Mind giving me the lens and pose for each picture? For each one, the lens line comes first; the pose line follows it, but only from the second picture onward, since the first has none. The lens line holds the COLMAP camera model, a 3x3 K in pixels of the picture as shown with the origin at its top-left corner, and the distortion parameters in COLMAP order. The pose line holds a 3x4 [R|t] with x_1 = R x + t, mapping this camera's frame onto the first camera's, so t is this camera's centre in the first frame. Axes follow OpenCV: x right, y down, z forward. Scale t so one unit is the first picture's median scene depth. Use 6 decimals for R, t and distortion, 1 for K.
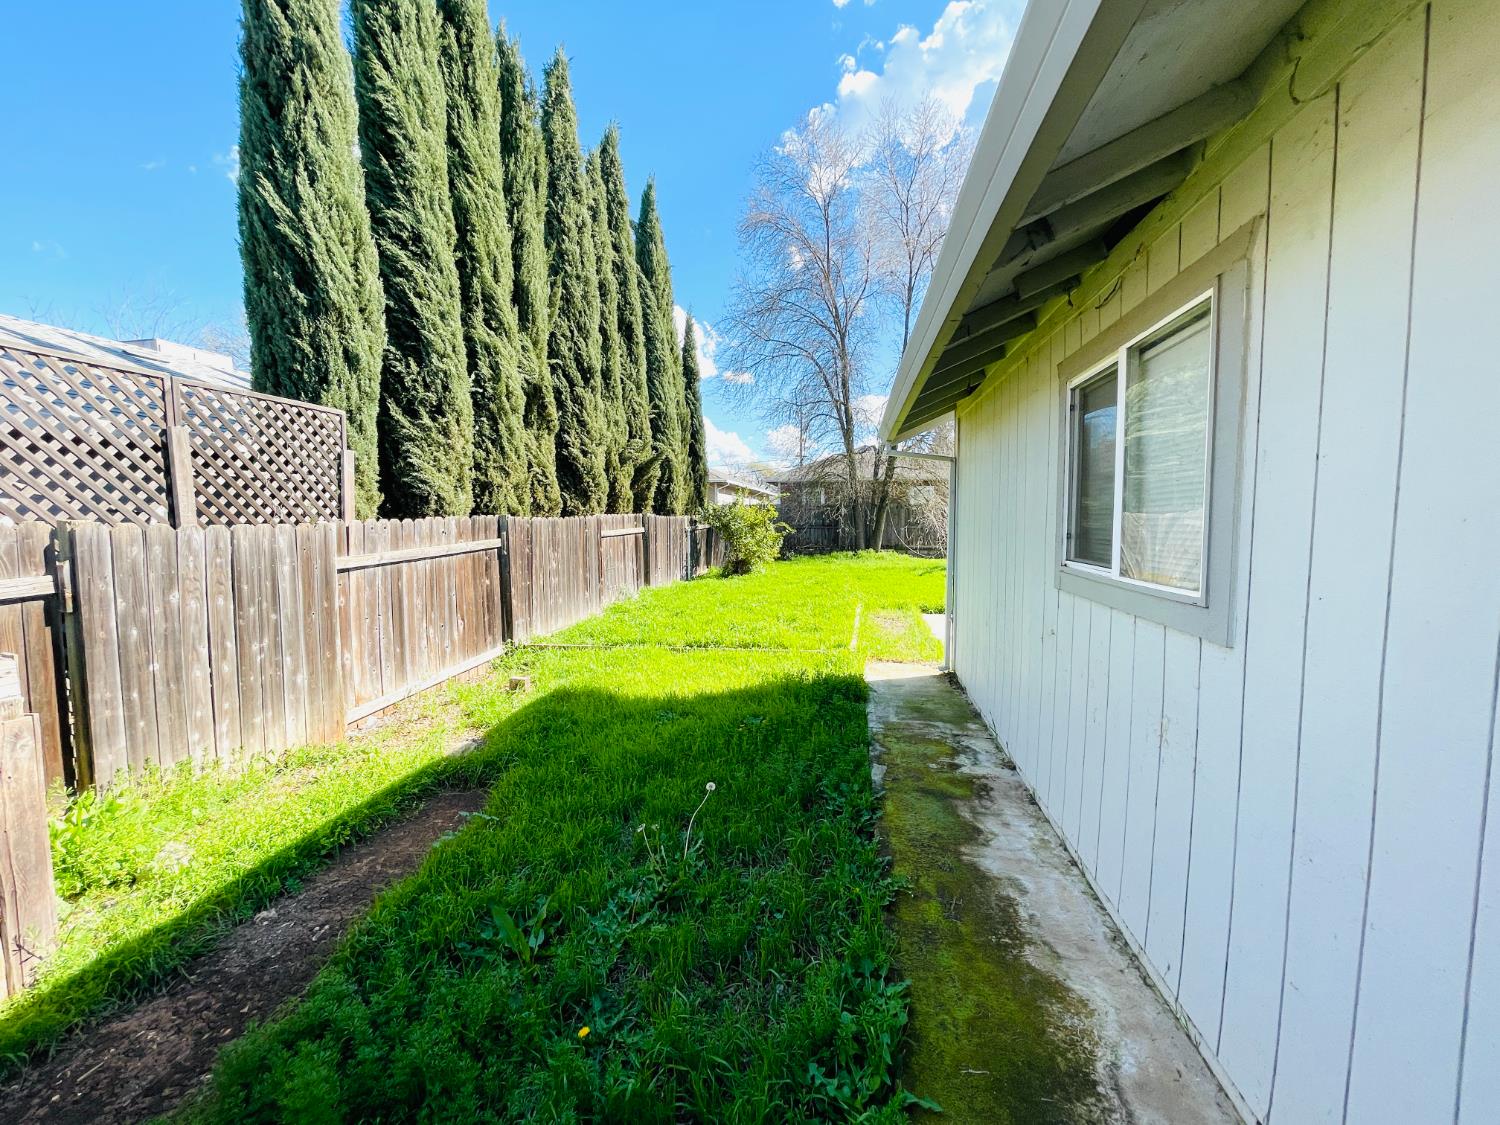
lens RADIAL K [[606.9, 0, 751.2], [0, 606.9, 565.6], [0, 0, 1]] dist [-0.003403, 0.002832]
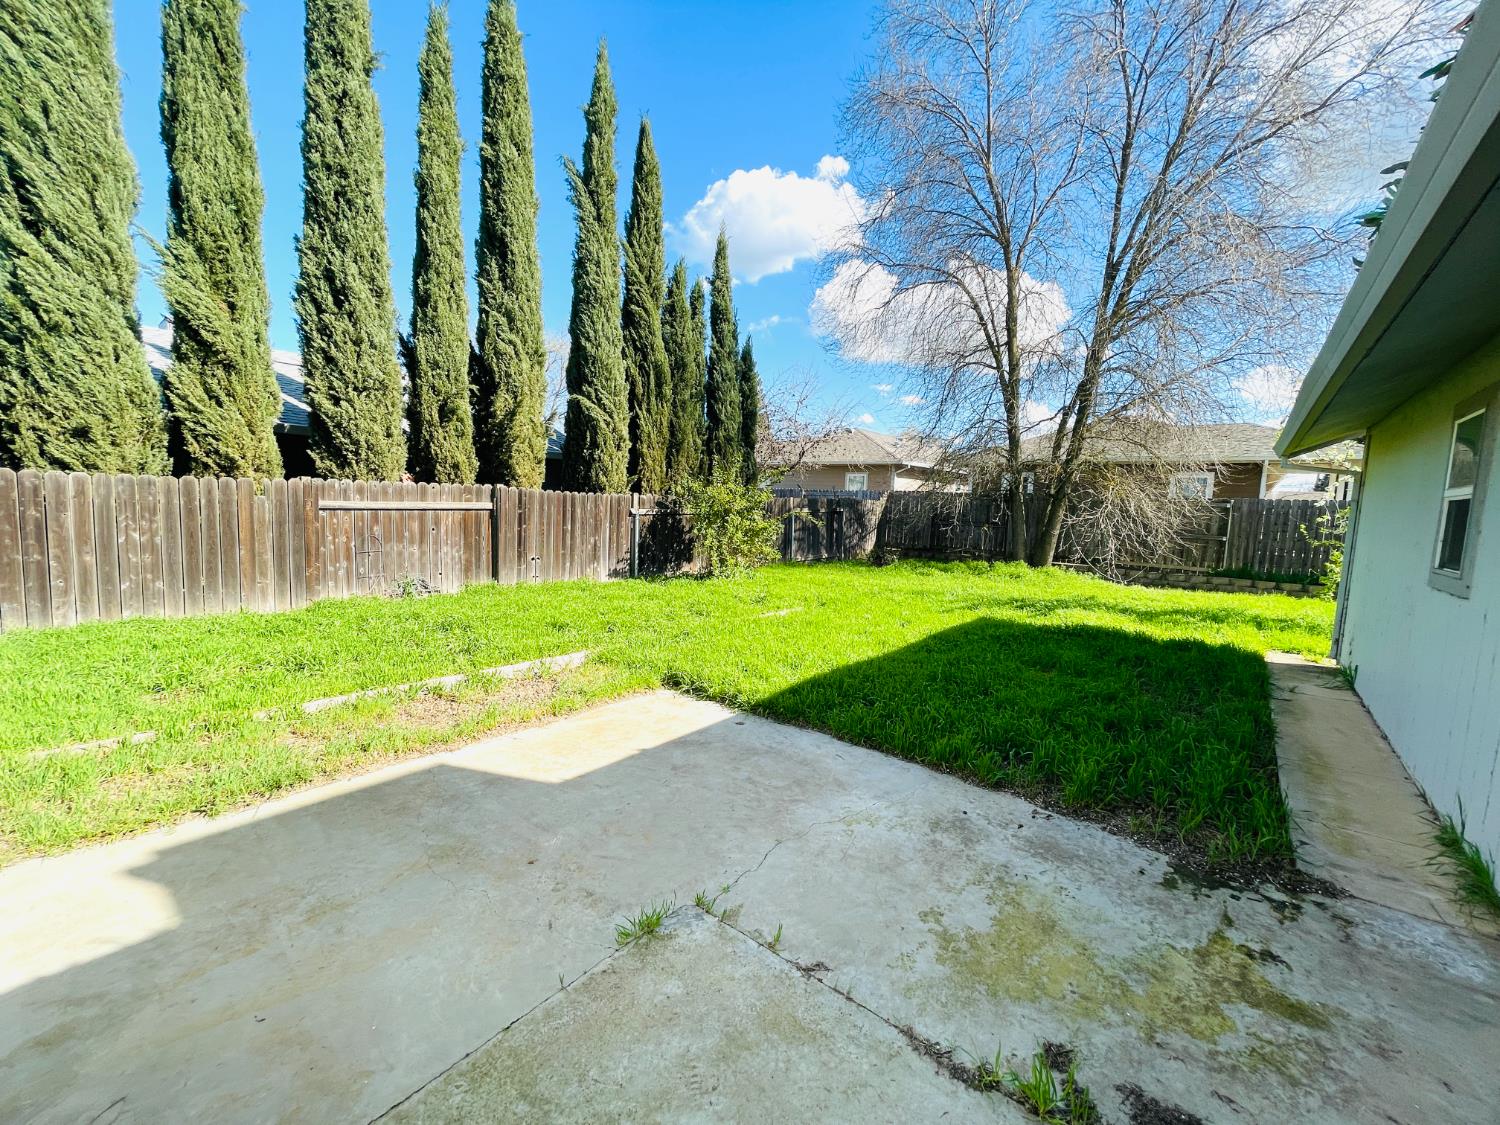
lens RADIAL K [[606.9, 0, 746.4], [0, 606.9, 563.5], [0, 0, 1]] dist [-0.003403, 0.002832]
pose [[0.866175, 0.084615, -0.492526, 0.701570], [-0.078837, 0.996357, 0.032527, -0.055456], [0.493484, 0.010655, 0.869690, 0.724051]]
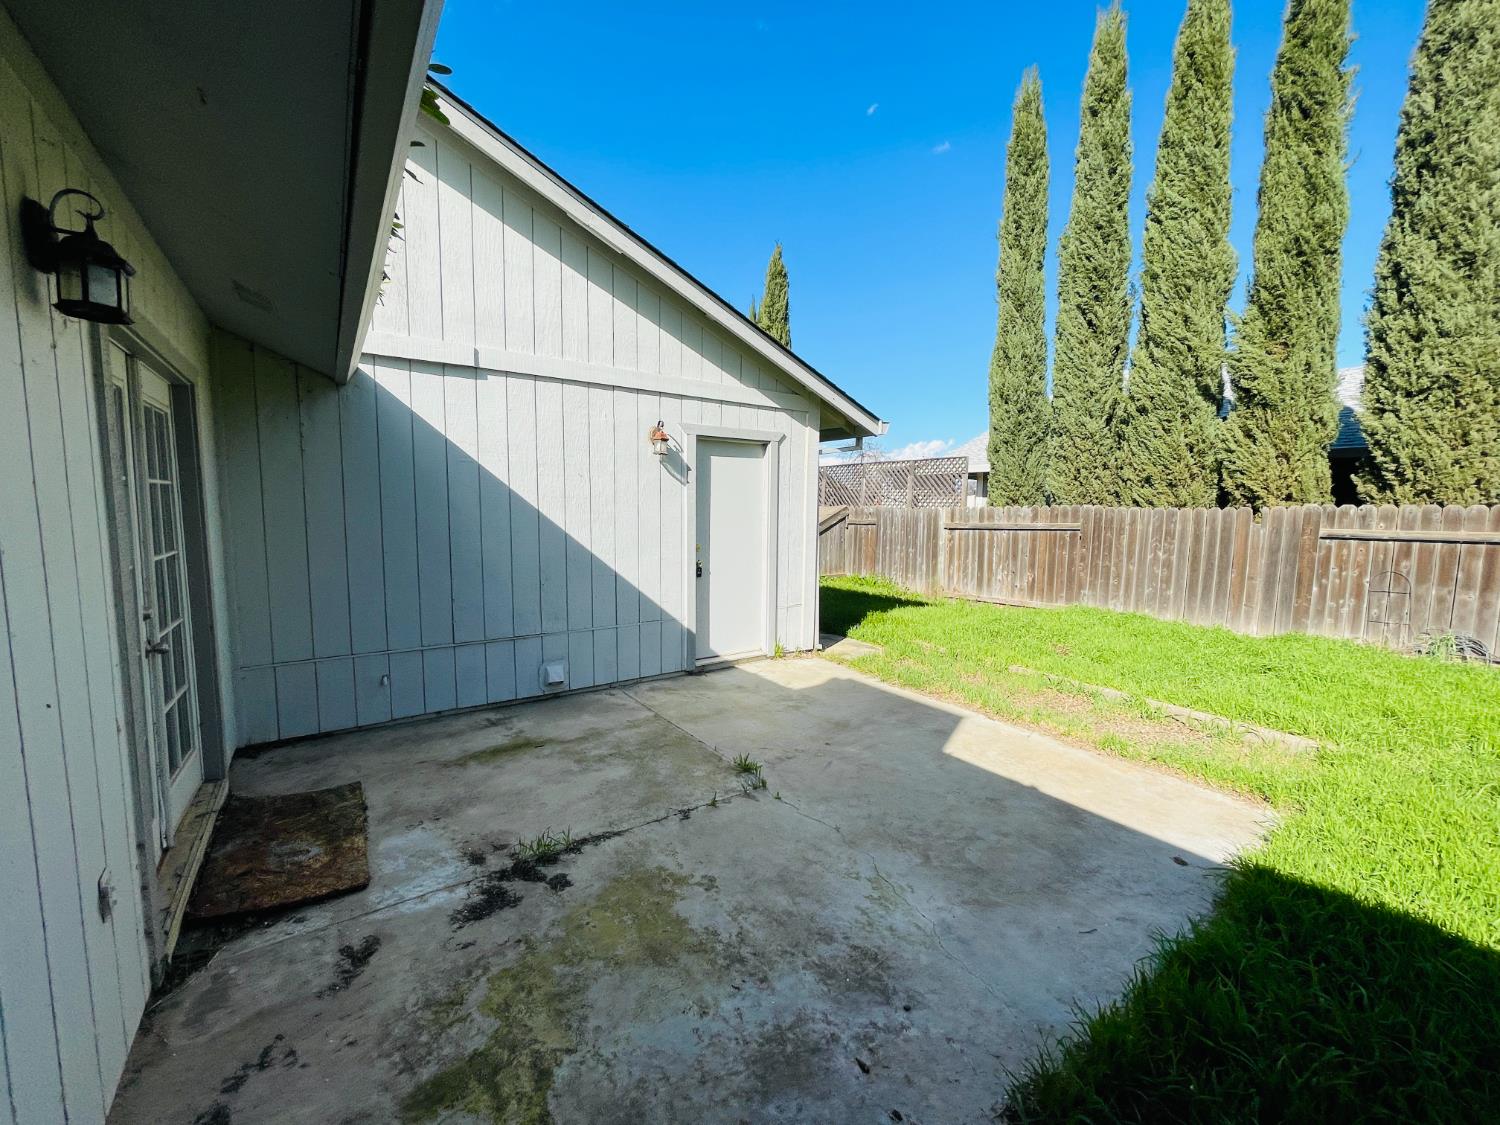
lens RADIAL K [[606.9, 0, 755.7], [0, 606.9, 561.7], [0, 0, 1]] dist [-0.003403, 0.002832]
pose [[-0.710916, 0.059550, -0.700751, 0.844846], [-0.063937, 0.986810, 0.148724, -0.098817], [0.700364, 0.150534, -0.697731, 1.240621]]
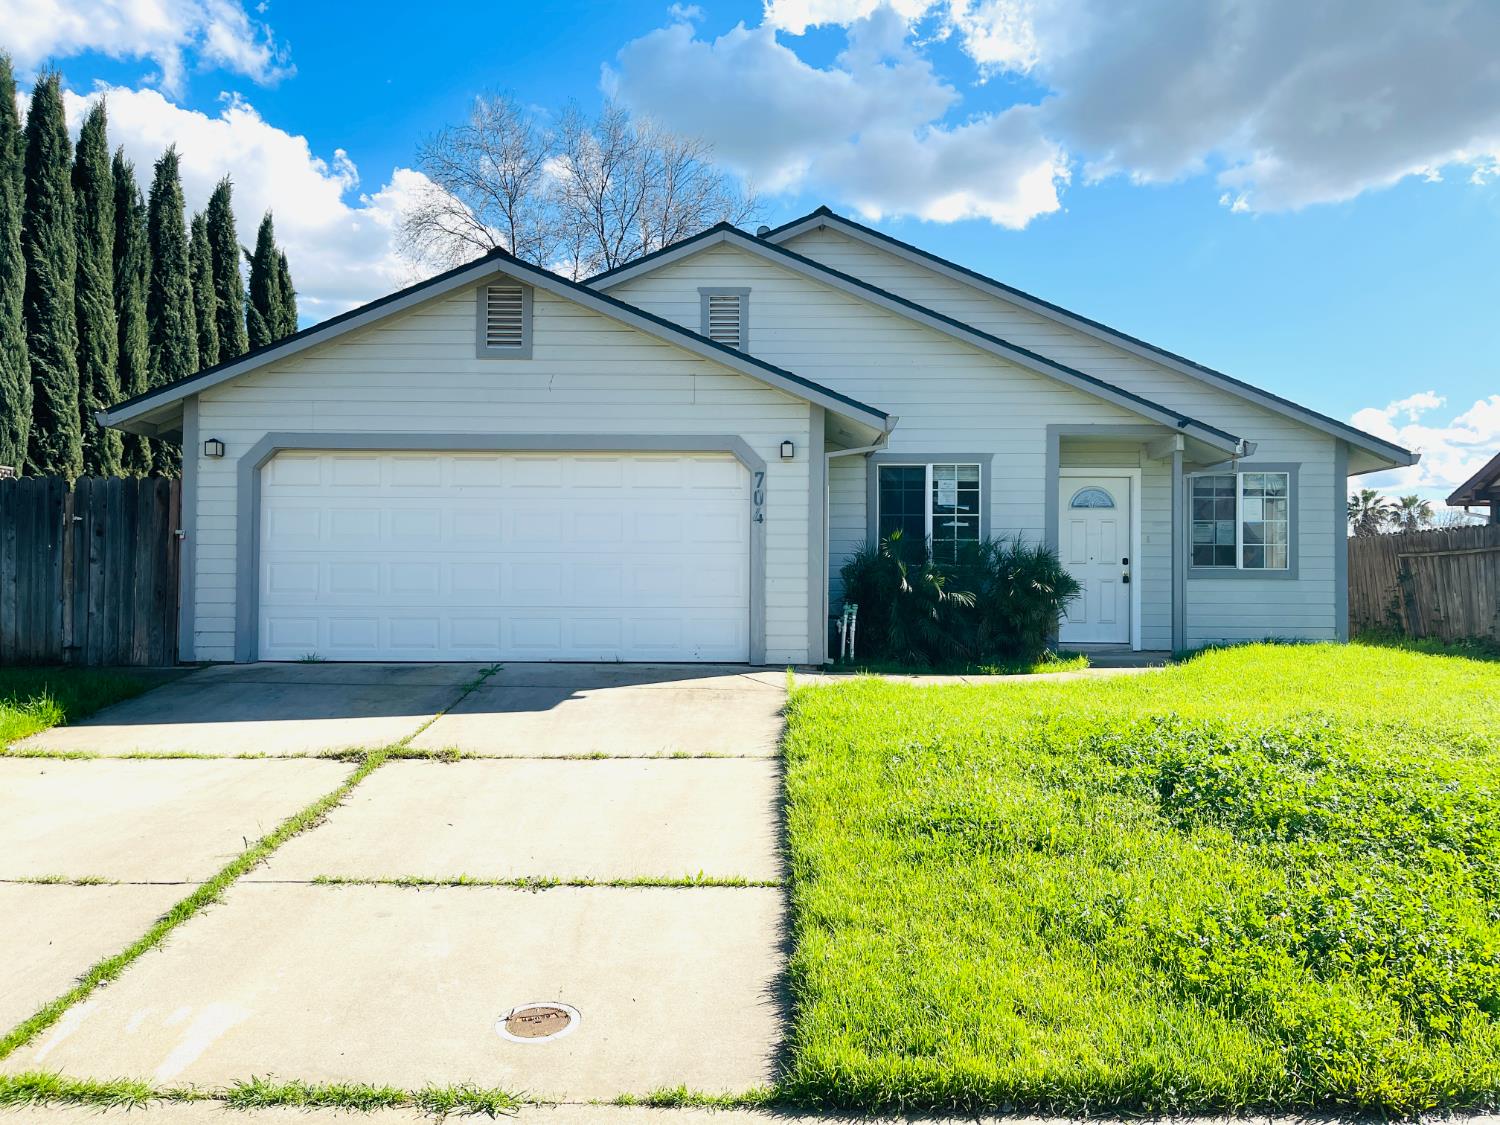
lens RADIAL K [[1149.7, 0, 756.5], [0, 1149.7, 567.4], [0, 0, 1]] dist [0.033609, -0.038701]
pose [[0.987632, 0.014404, 0.156124, 0.563783], [0.001769, 0.994684, -0.102962, 0.229844], [-0.156778, 0.101965, 0.982356, -1.567216]]
